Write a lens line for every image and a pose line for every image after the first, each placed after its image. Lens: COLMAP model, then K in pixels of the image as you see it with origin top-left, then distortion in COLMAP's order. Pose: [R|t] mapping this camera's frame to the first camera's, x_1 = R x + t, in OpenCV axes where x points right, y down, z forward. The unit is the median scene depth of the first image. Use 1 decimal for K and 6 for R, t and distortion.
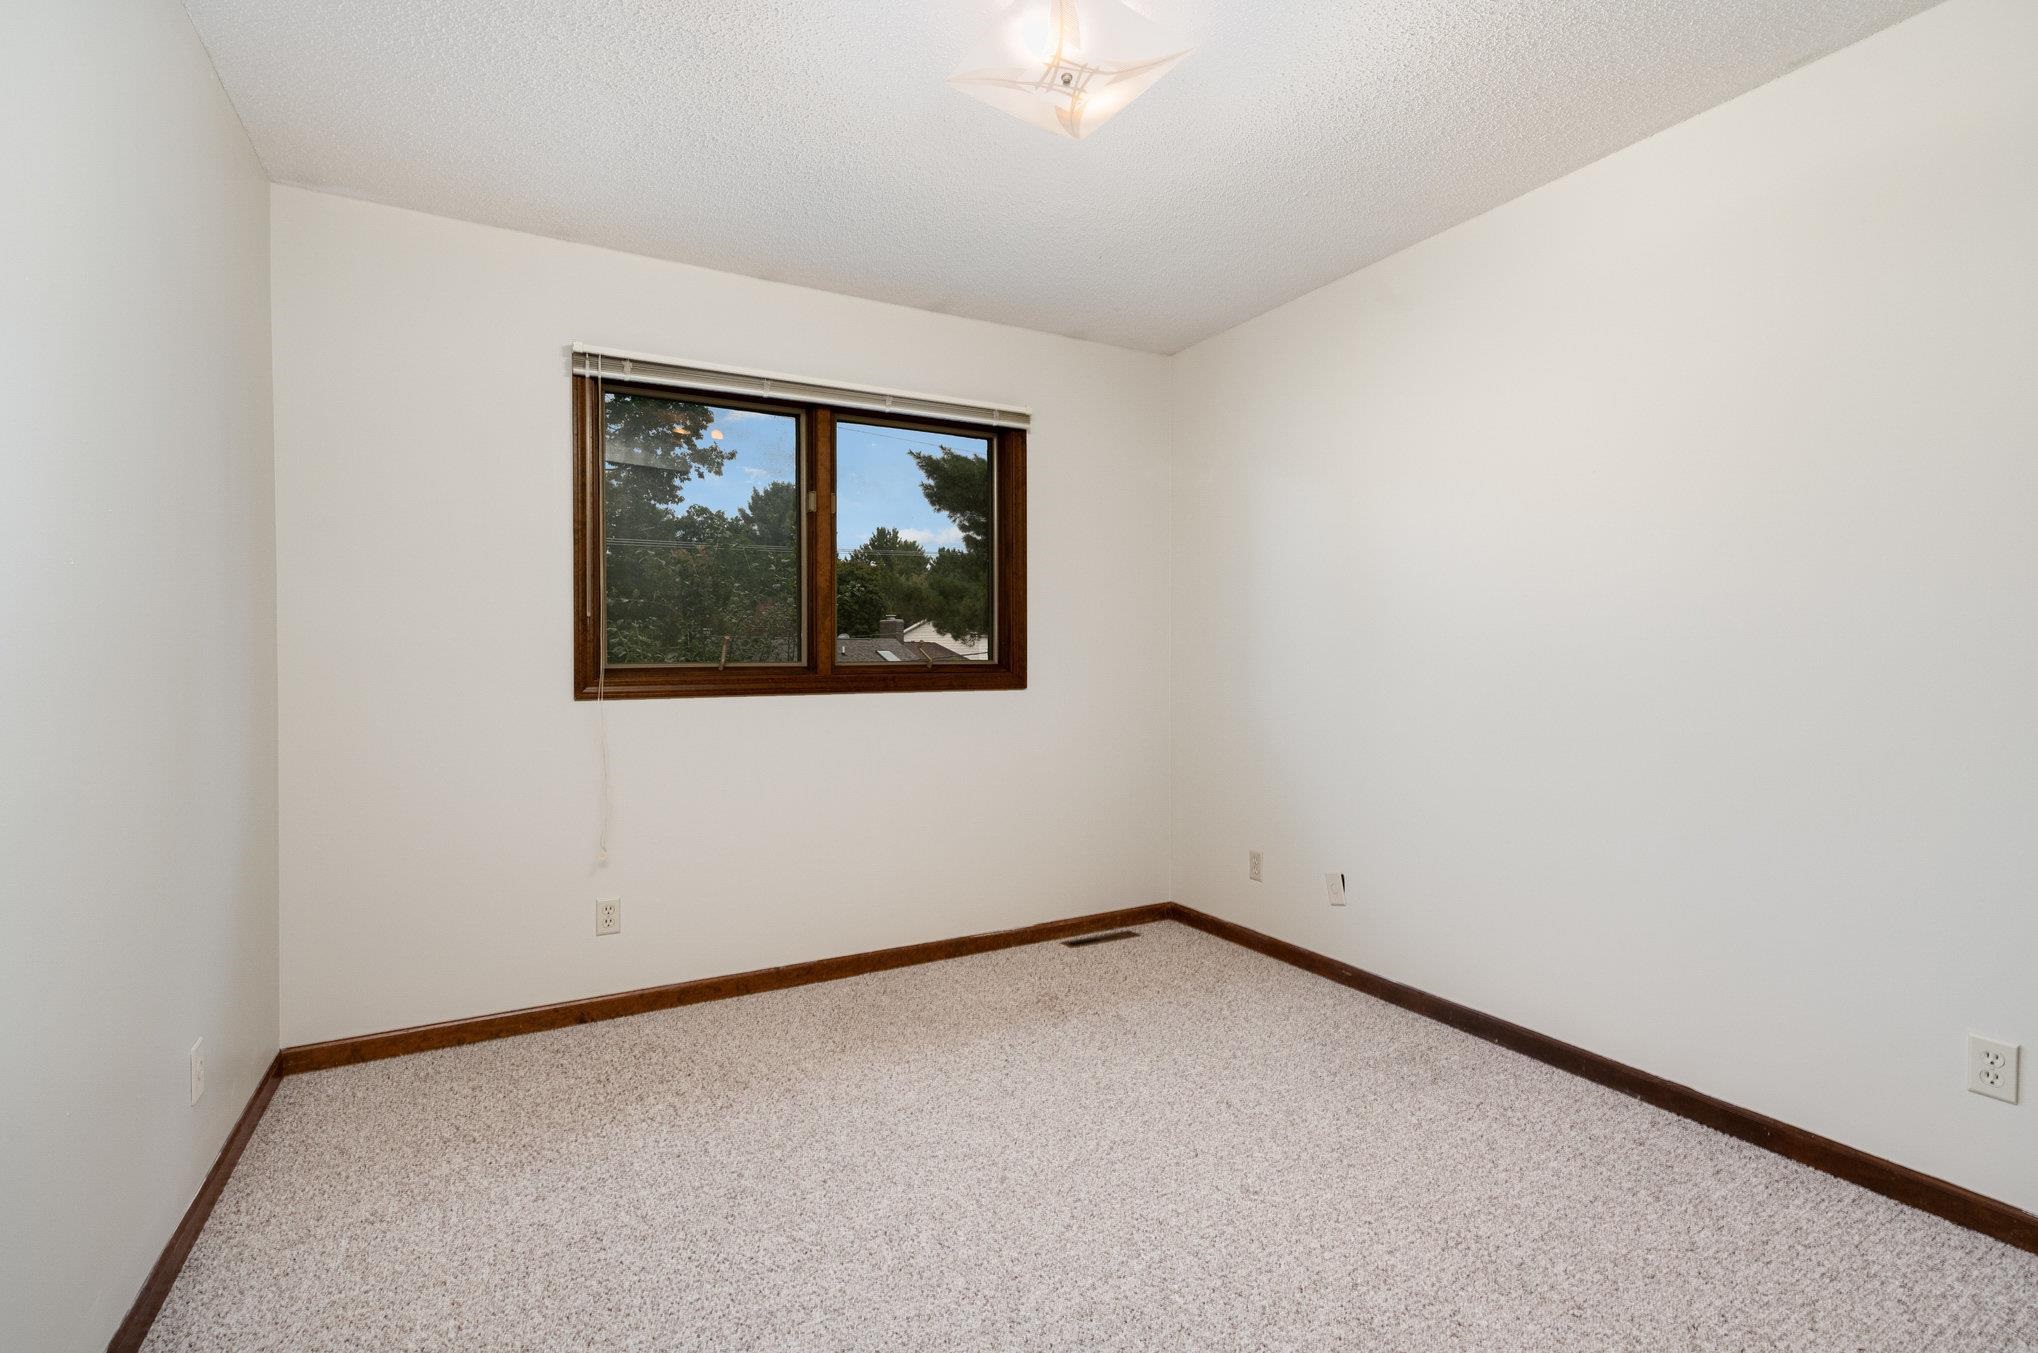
lens RADIAL K [[933.1, 0, 1033.8], [0, 933.1, 666.3], [0, 0, 1]] dist [-0.005653, 0.000562]
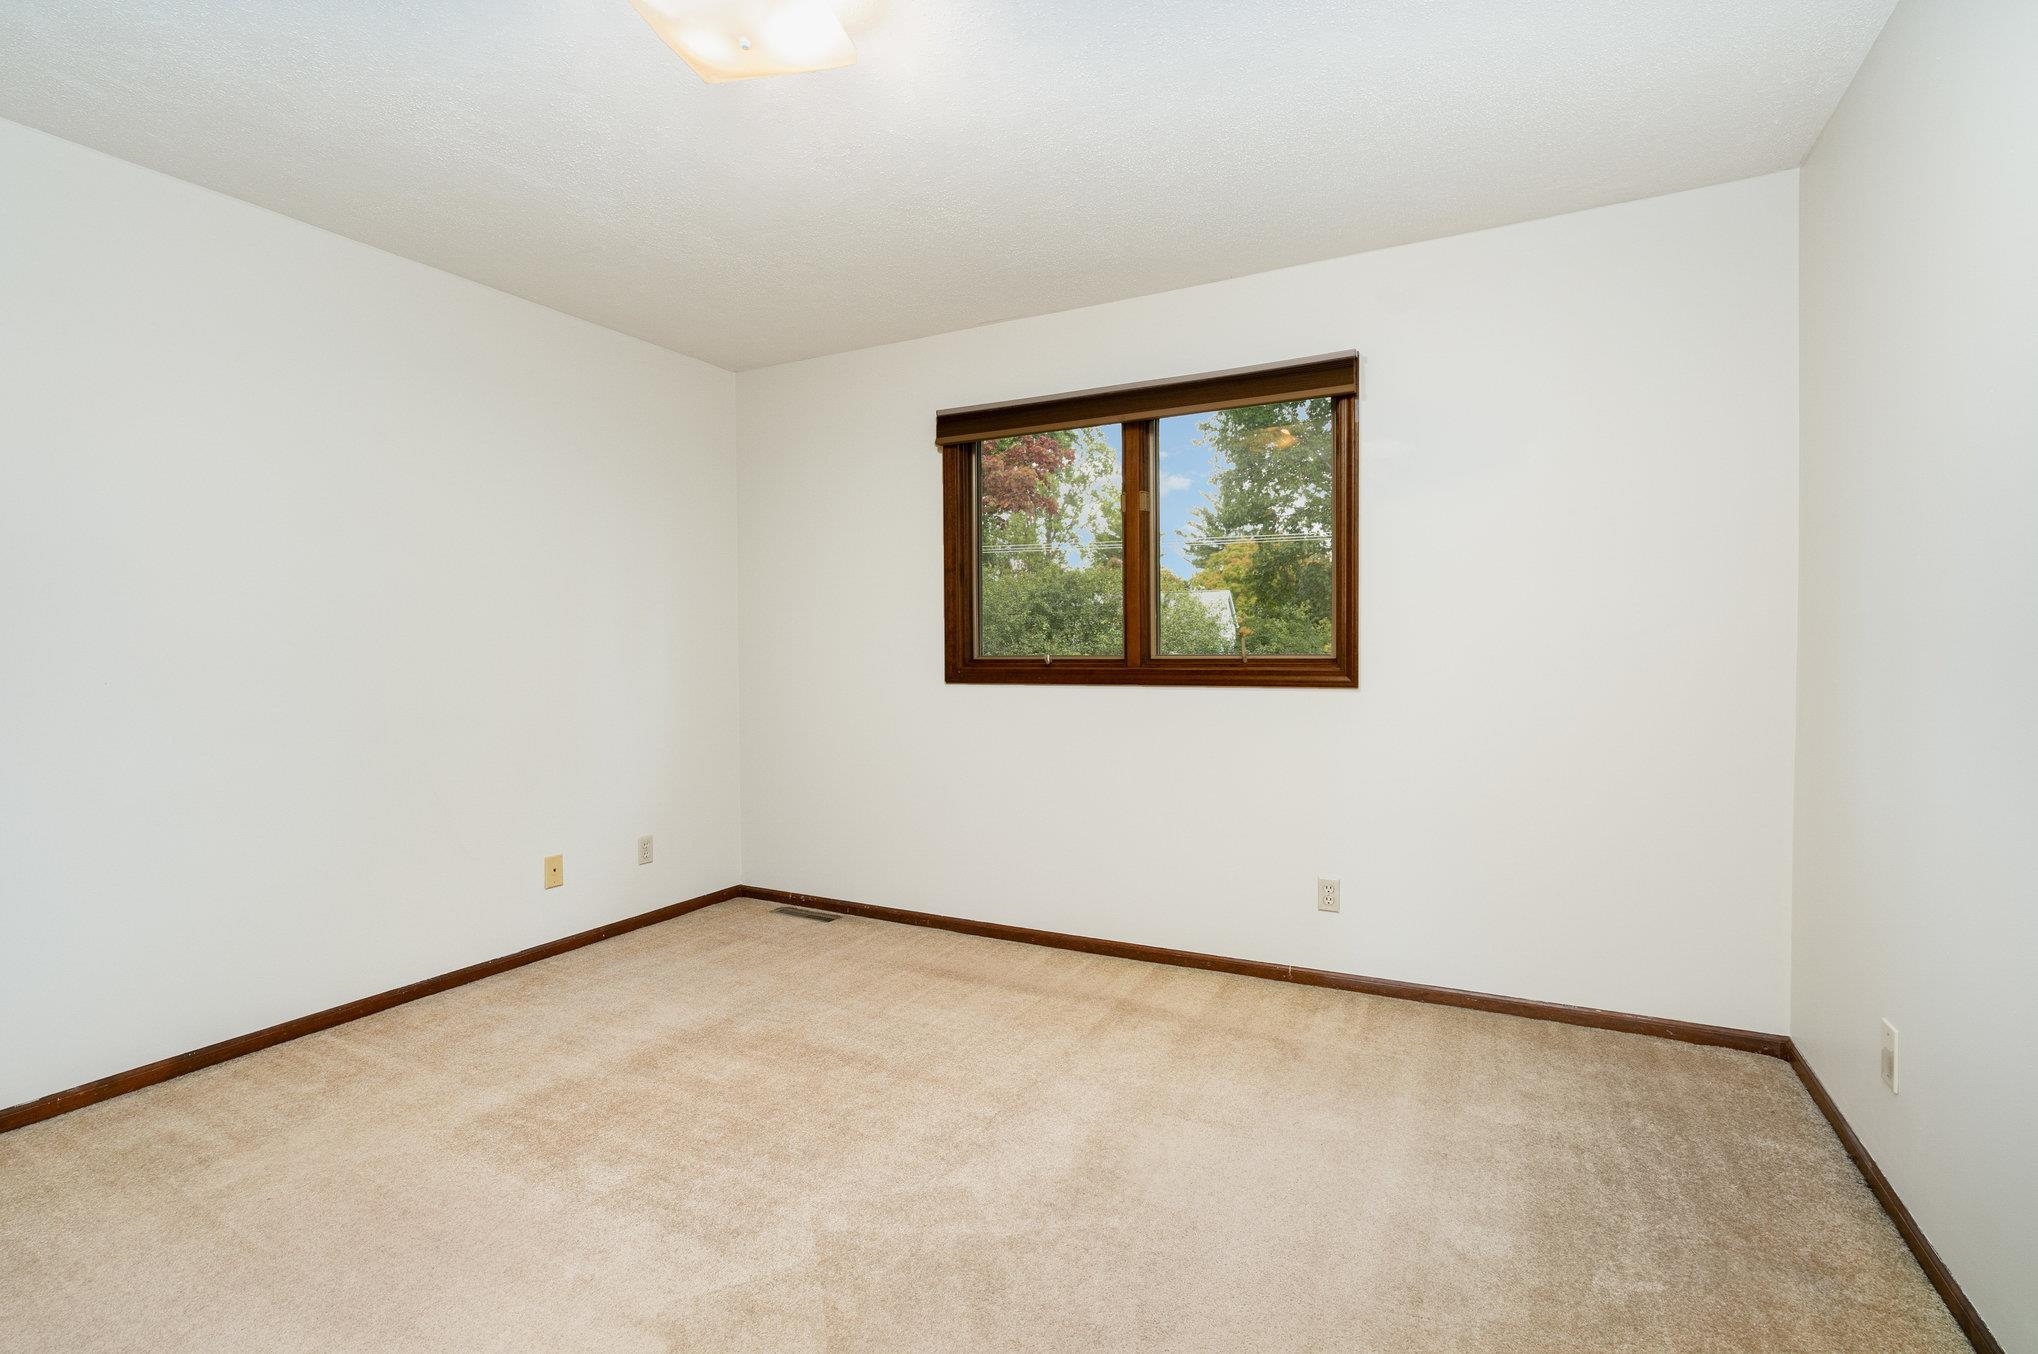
lens RADIAL K [[933.1, 0, 1033.8], [0, 933.1, 666.8], [0, 0, 1]] dist [-0.005653, 0.000562]
pose [[0.540361, 0.014539, -0.841308, 0.584052], [-0.006092, 0.999892, 0.013367, -0.004688], [0.841411, -0.002097, 0.540391, 0.340428]]
